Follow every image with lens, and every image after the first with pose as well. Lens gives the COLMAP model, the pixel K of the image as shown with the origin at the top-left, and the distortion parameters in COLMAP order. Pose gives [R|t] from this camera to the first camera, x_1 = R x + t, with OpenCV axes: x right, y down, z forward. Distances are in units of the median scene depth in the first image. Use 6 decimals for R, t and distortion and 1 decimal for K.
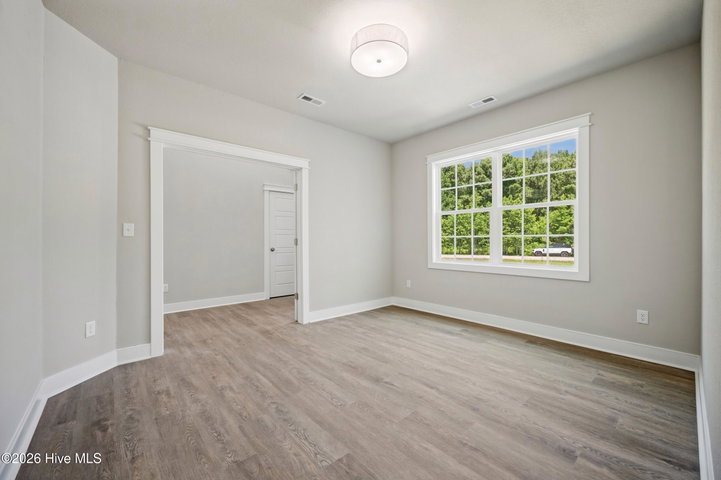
lens RADIAL K [[286.5, 0, 360.5], [0, 286.5, 240.0], [0, 0, 1]] dist [0.000695, -0.000247]
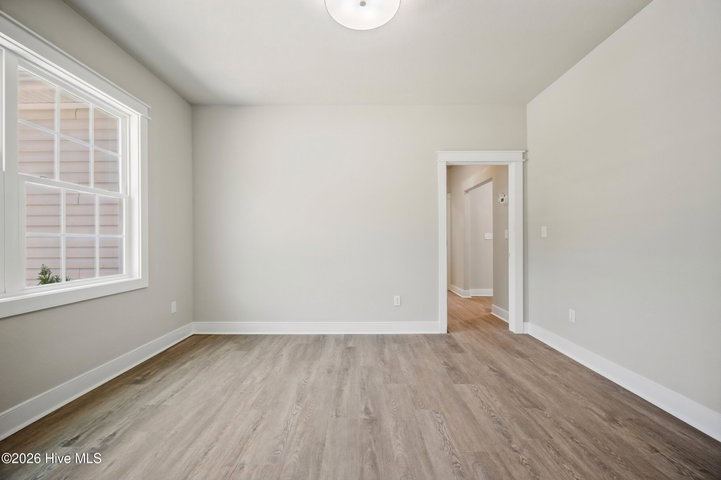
lens RADIAL K [[286.5, 0, 360.5], [0, 286.5, 240.0], [0, 0, 1]] dist [0.000695, -0.000247]
pose [[-0.753163, 0.007536, 0.657791, -0.473266], [0.002975, 0.999963, -0.008049, 0.002455], [-0.657827, -0.004105, -0.753158, 1.754872]]
